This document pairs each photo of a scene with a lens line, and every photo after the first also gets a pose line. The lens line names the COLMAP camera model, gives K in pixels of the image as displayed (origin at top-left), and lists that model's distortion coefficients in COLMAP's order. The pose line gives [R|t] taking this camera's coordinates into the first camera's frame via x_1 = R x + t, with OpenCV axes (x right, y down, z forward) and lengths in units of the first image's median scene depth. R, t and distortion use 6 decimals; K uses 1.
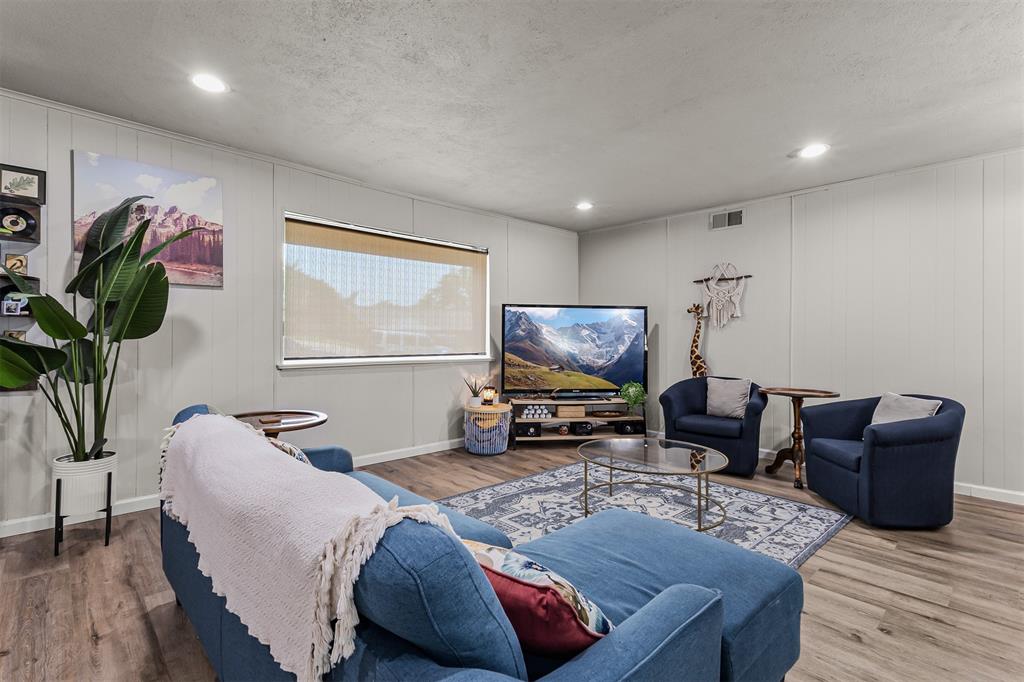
lens RADIAL K [[481.6, 0, 493.0], [0, 481.6, 334.0], [0, 0, 1]] dist [0.026972, -0.003959]
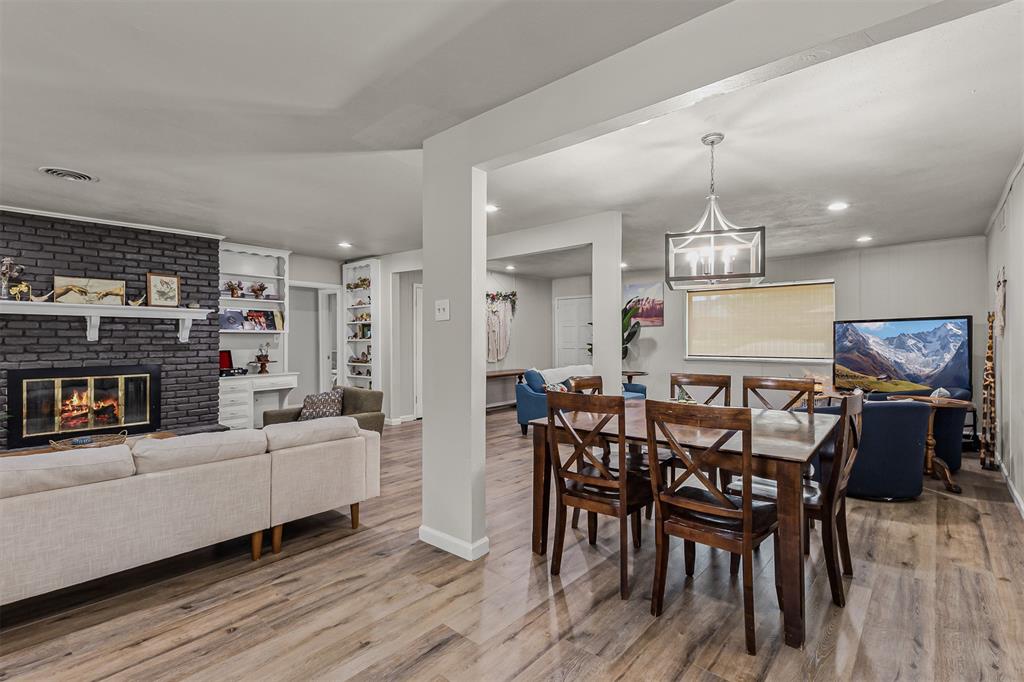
lens RADIAL K [[481.6, 0, 517.1], [0, 481.6, 340.4], [0, 0, 1]] dist [0.026972, -0.003959]
pose [[0.123660, -0.010935, -0.992264, 1.296956], [0.002441, 0.999940, -0.010716, 0.003783], [0.992322, -0.001097, 0.123679, -0.034201]]
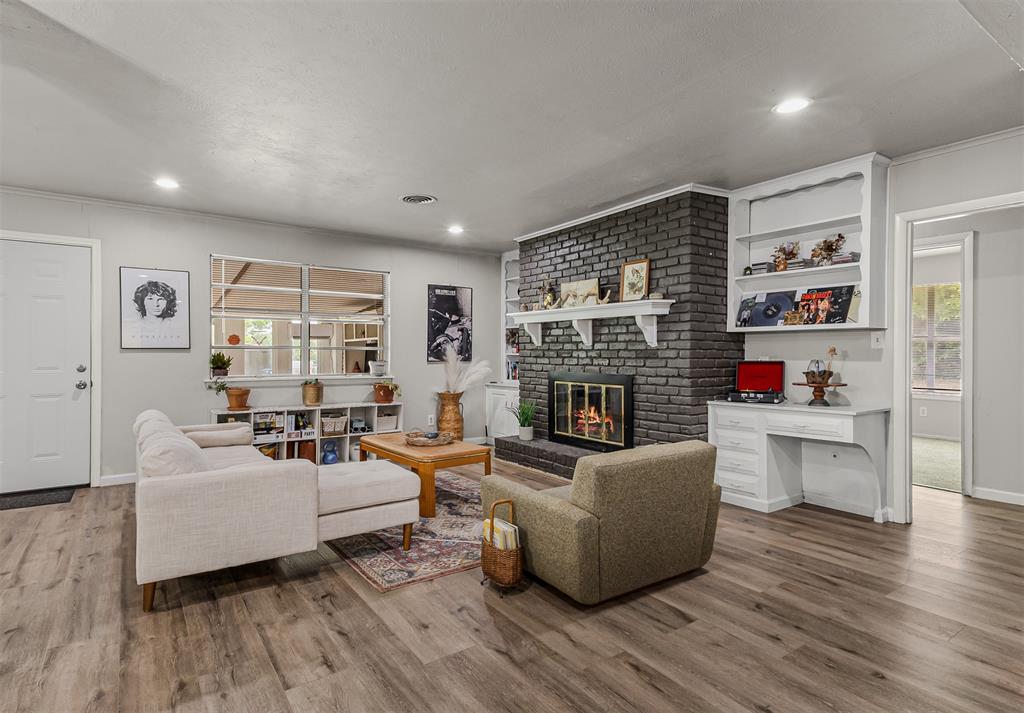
lens RADIAL K [[540.3, 0, 499.4], [0, 540.3, 355.2], [0, 0, 1]] dist [0.031449, 0.001815]
pose [[-0.990811, -0.012342, 0.134690, 0.200213], [-0.011135, 0.999891, 0.009708, 0.001563], [-0.134795, 0.008119, -0.990840, 0.303066]]
